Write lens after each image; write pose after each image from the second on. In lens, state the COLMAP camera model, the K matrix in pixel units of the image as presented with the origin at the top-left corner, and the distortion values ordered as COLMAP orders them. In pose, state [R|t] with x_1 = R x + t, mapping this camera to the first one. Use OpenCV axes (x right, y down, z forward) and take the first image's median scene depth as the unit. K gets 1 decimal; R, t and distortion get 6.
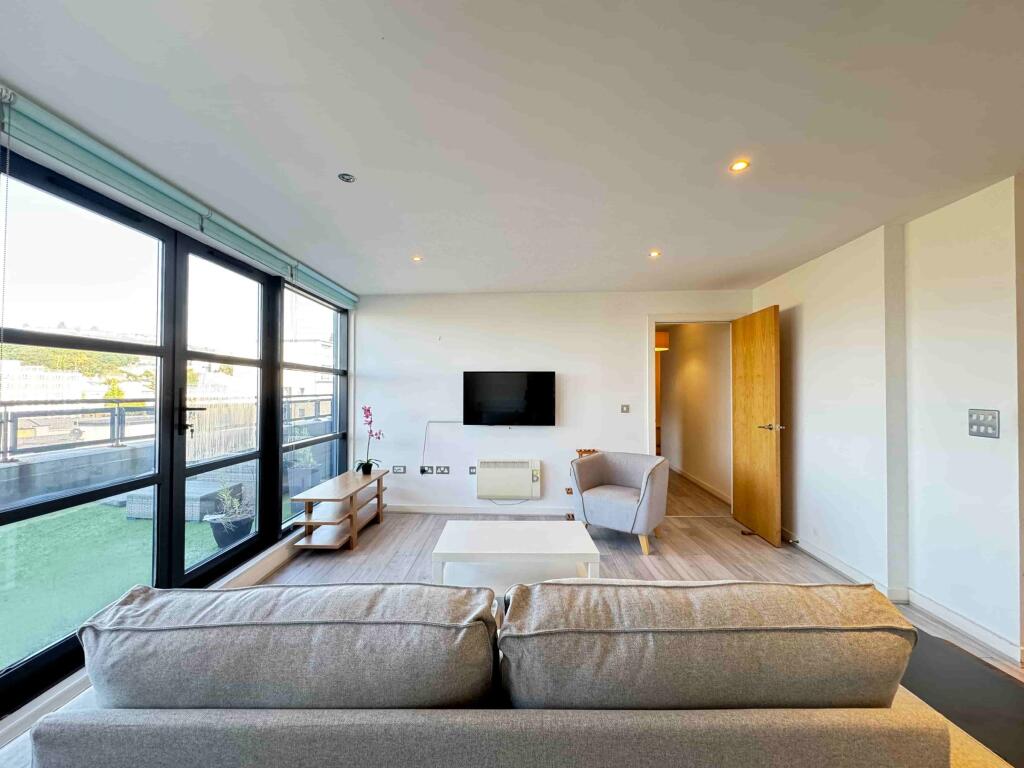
lens RADIAL K [[414.0, 0, 509.8], [0, 414.0, 384.6], [0, 0, 1]] dist [-0.000642, 0.000039]
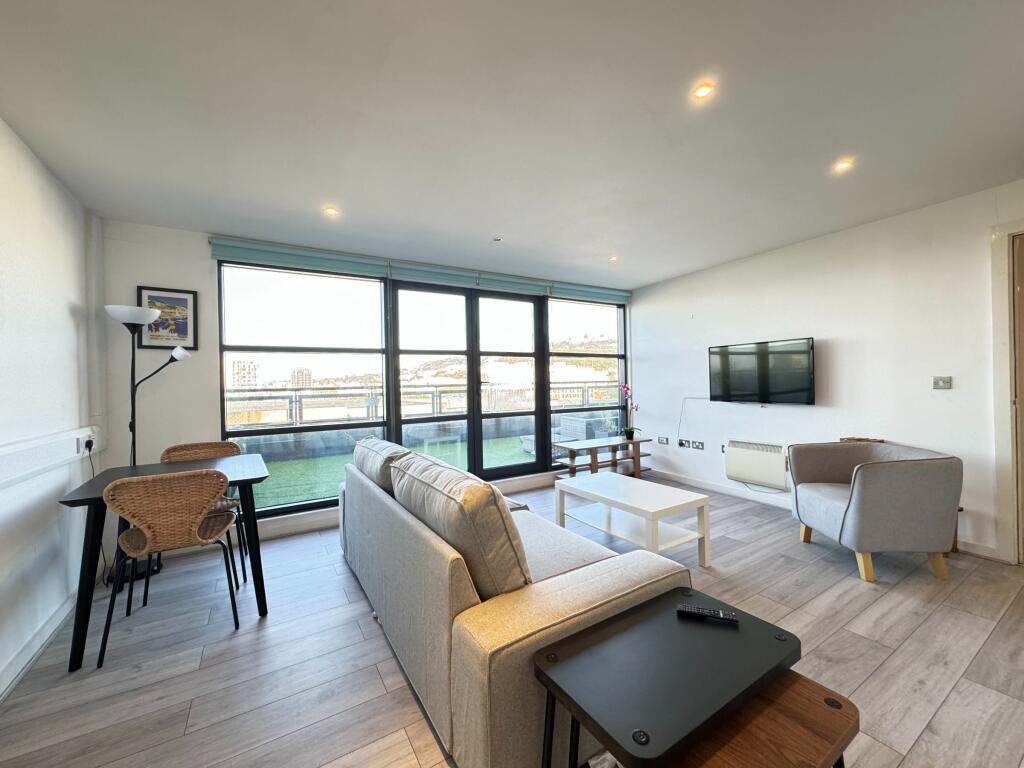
lens RADIAL K [[408.9, 0, 511.3], [0, 408.9, 384.8], [0, 0, 1]] dist [-0.001938, 0.000121]
pose [[0.527824, -0.007933, -0.849317, 0.464117], [0.035982, 0.999268, 0.013028, 0.027574], [0.848592, -0.037436, 0.527722, 0.081159]]
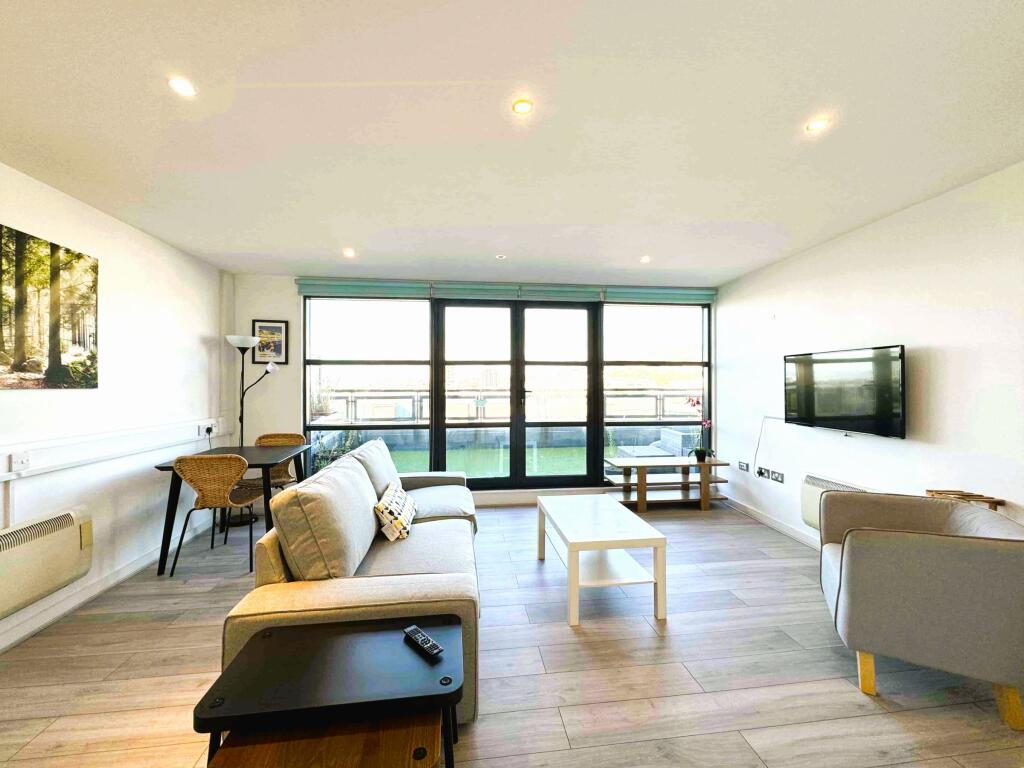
lens RADIAL K [[414.0, 0, 509.8], [0, 414.0, 384.6], [0, 0, 1]] dist [-0.000642, 0.000039]
pose [[0.127083, -0.000459, -0.991892, 0.598596], [0.017948, 0.999837, 0.001837, 0.012538], [0.991730, -0.018036, 0.127071, 0.378795]]
